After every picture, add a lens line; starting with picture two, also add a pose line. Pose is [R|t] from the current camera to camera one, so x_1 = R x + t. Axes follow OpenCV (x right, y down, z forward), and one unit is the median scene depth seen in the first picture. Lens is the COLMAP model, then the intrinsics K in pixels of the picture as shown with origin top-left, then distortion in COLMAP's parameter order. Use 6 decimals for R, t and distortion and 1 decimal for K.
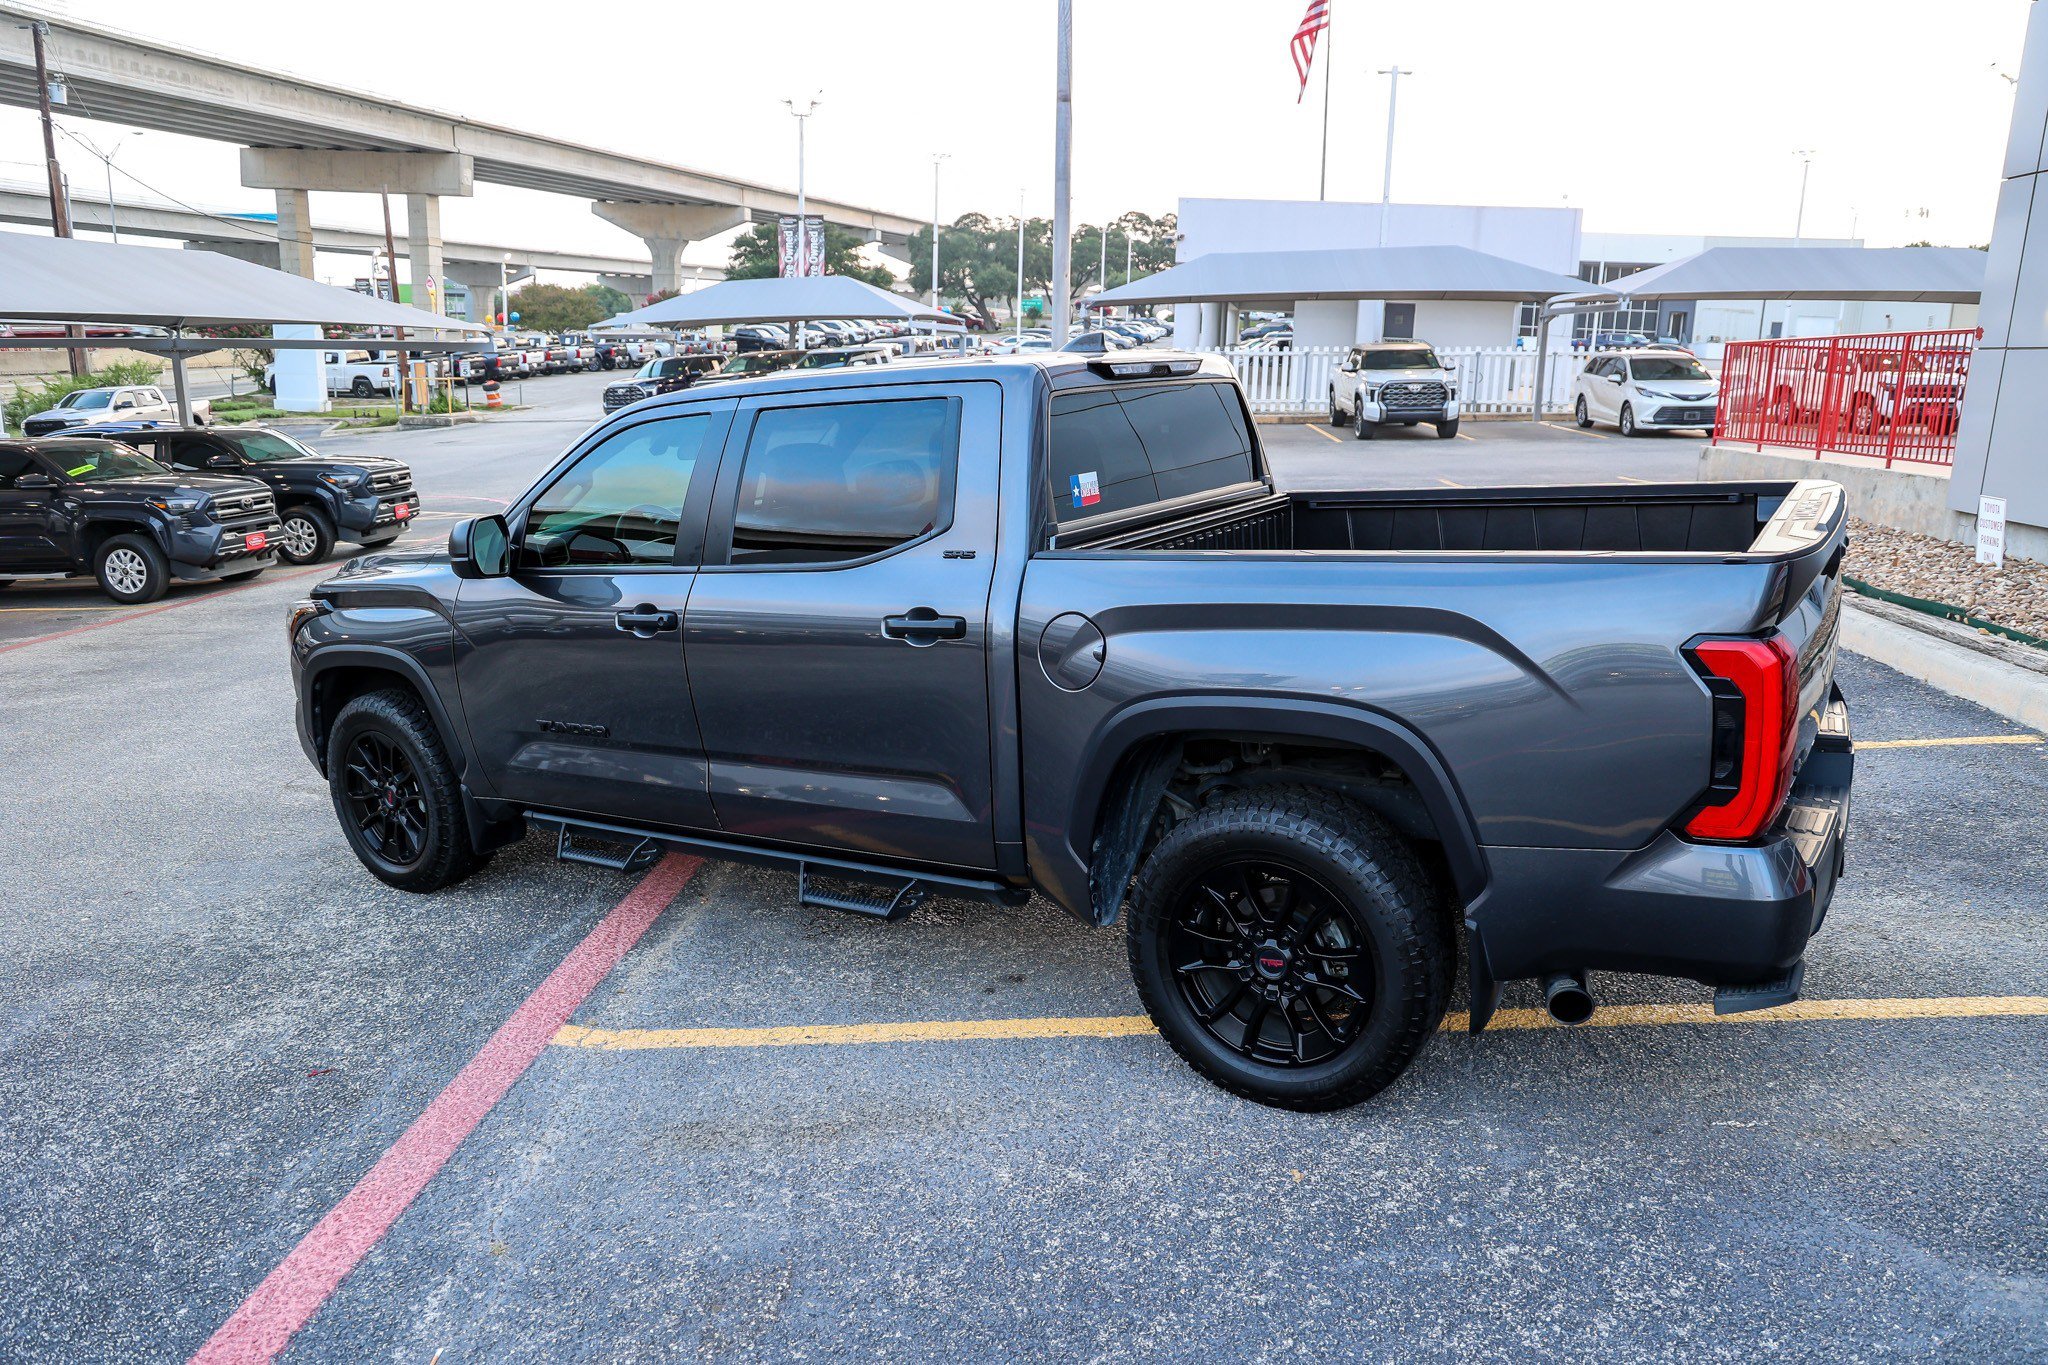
lens RADIAL K [[1399.6, 0, 1023.6], [0, 1399.6, 675.3], [0, 0, 1]] dist [-0.090968, 0.060063]
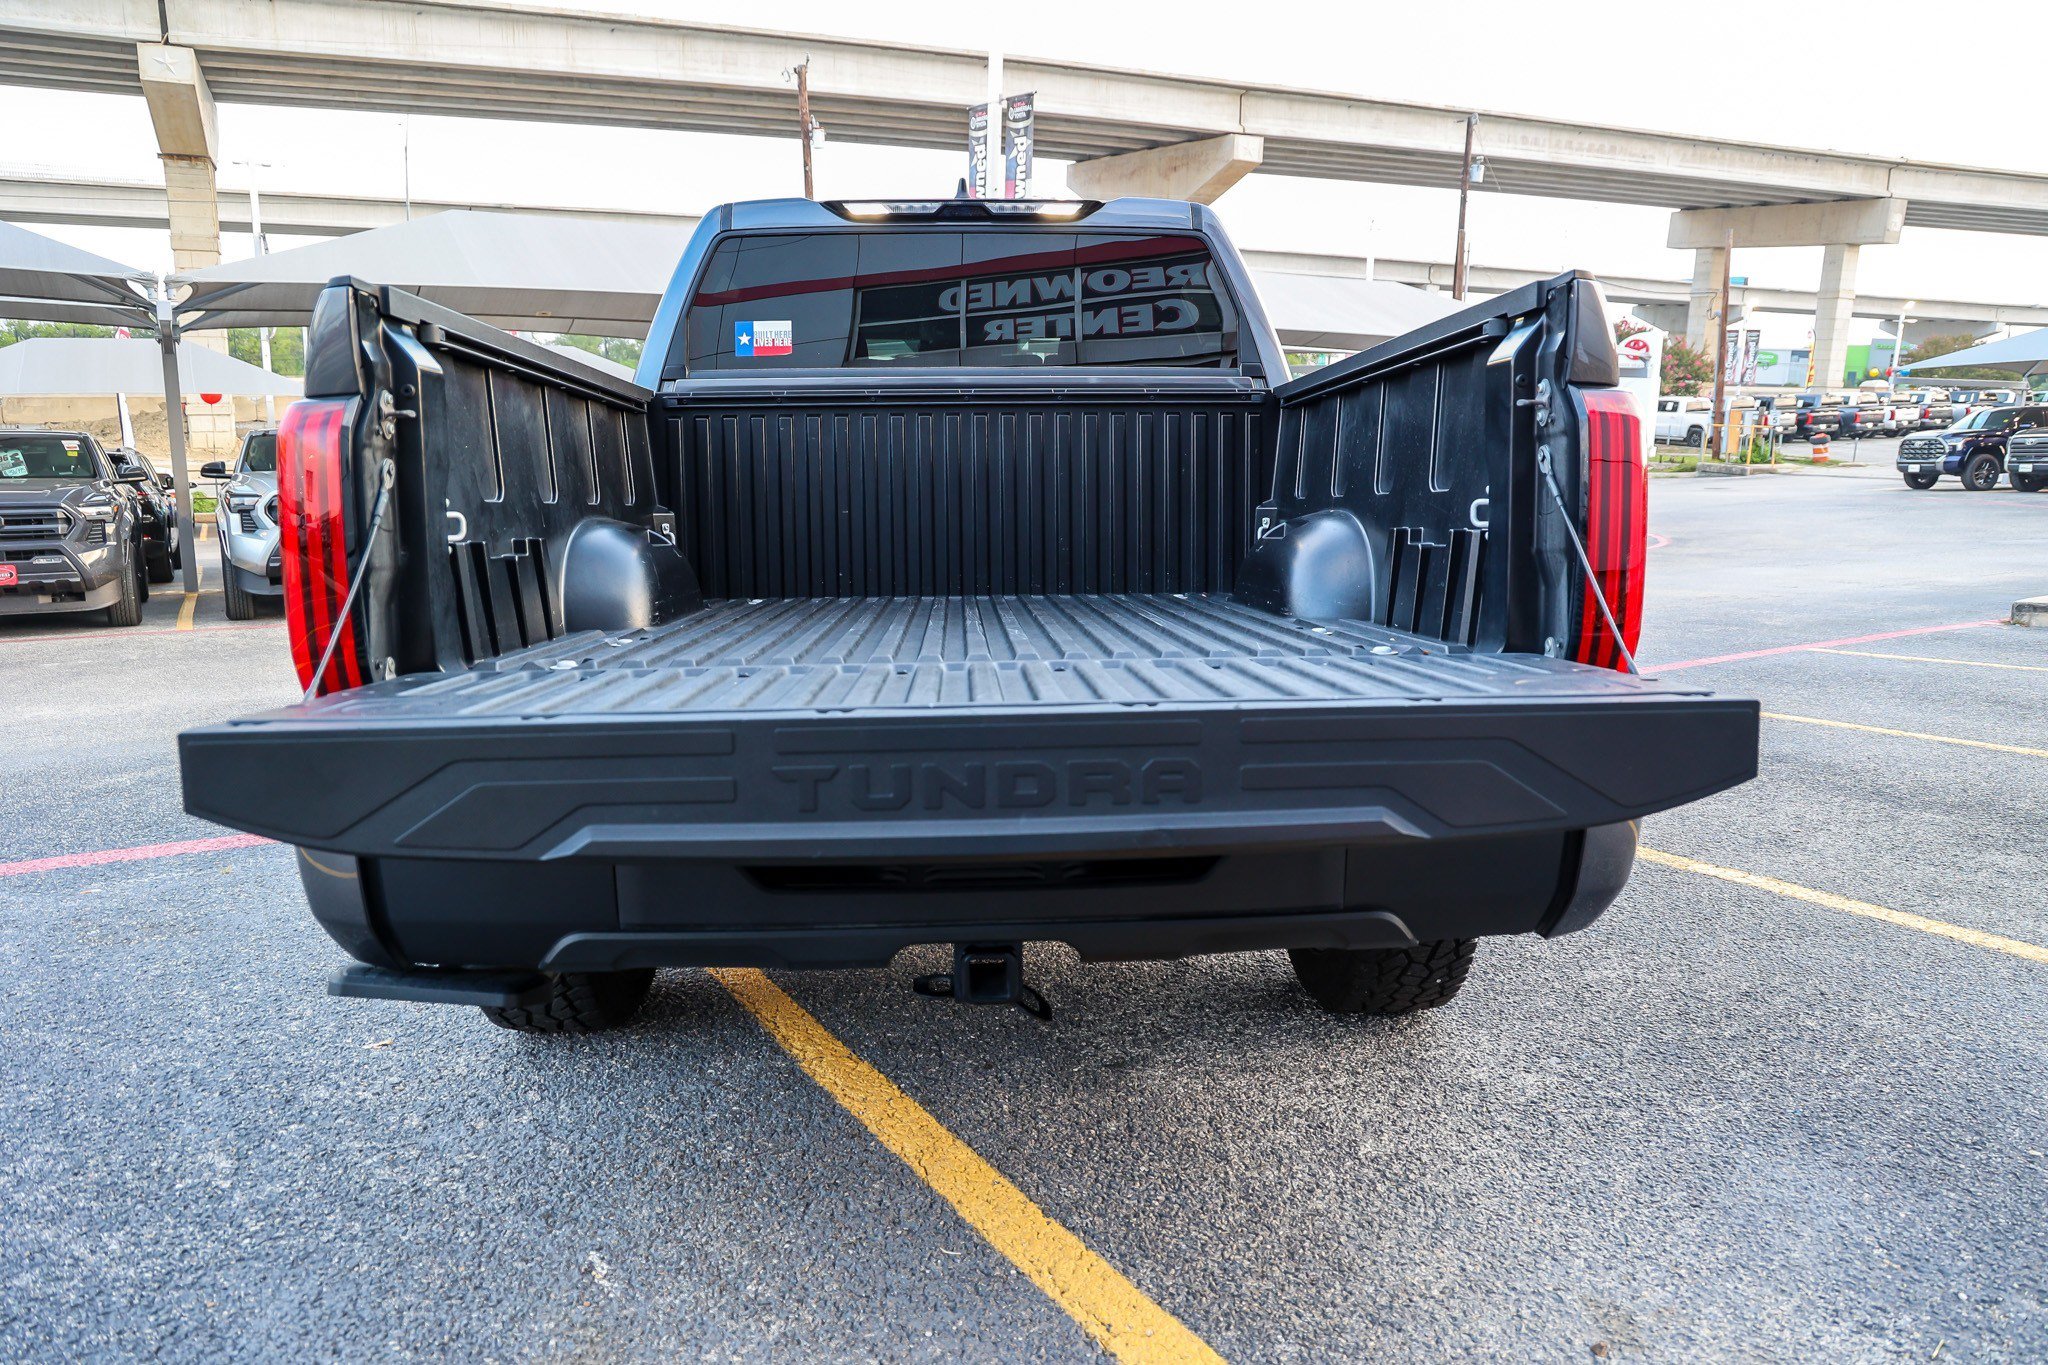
lens RADIAL K [[1399.6, 0, 1023.6], [0, 1399.6, 675.3], [0, 0, 1]] dist [-0.090968, 0.060063]
pose [[0.581413, 0.158743, -0.797972, 0.121283], [-0.193185, 0.979668, 0.054131, 0.000147], [0.790341, 0.122683, 0.600258, 0.083881]]
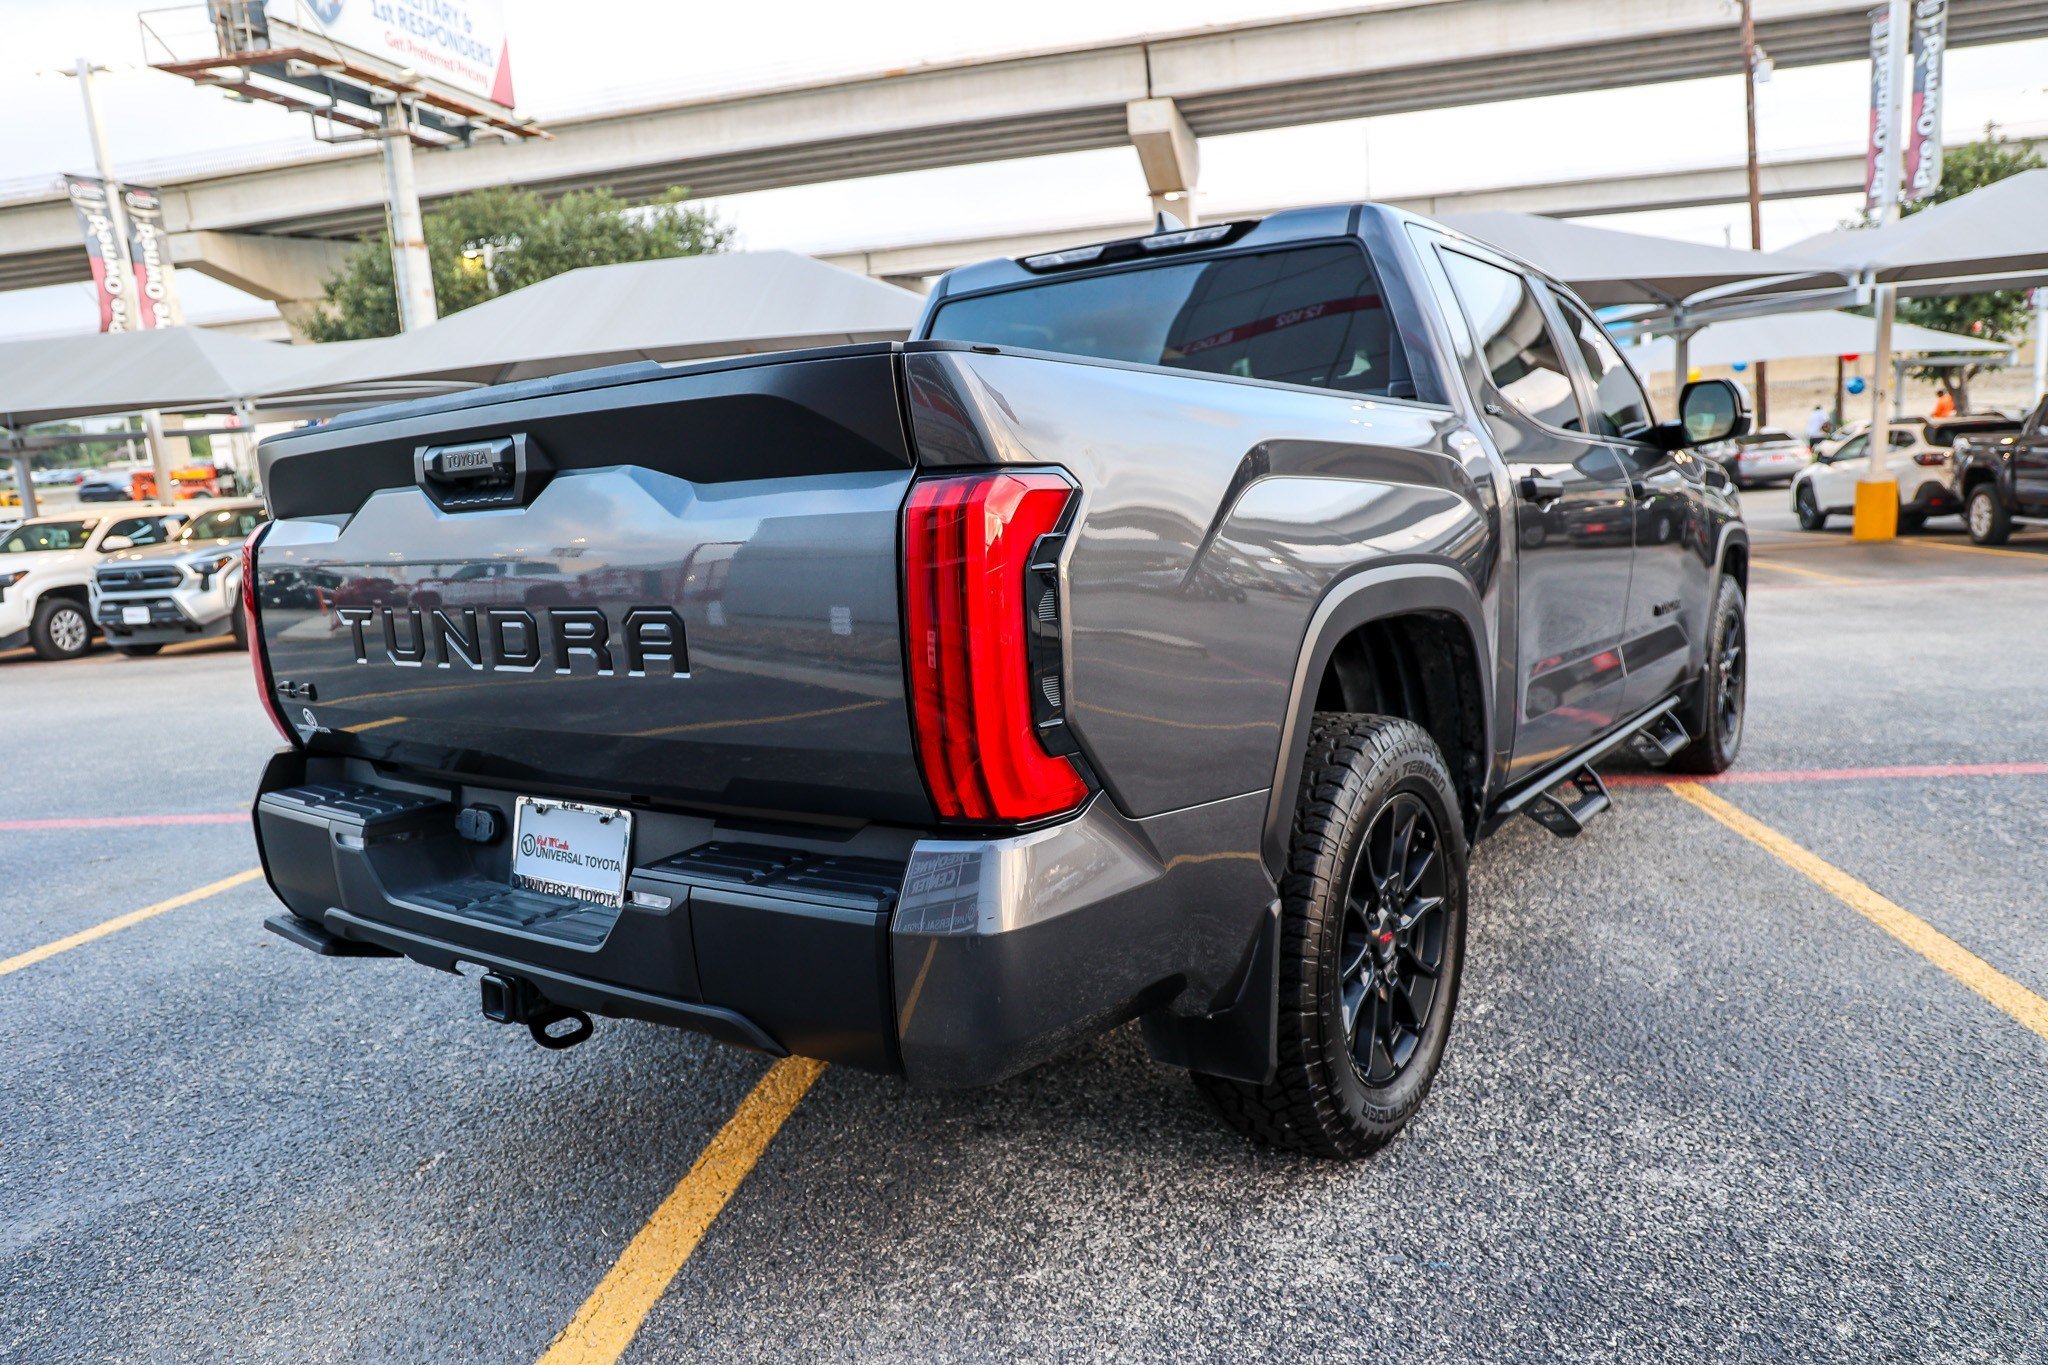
lens RADIAL K [[1399.6, 0, 1023.6], [0, 1399.6, 675.3], [0, 0, 1]] dist [-0.090968, 0.060063]
pose [[-0.045956, 0.184045, -0.981843, 0.140324], [-0.154983, 0.969666, 0.189017, -0.017696], [0.986848, 0.160856, -0.016038, 0.146590]]
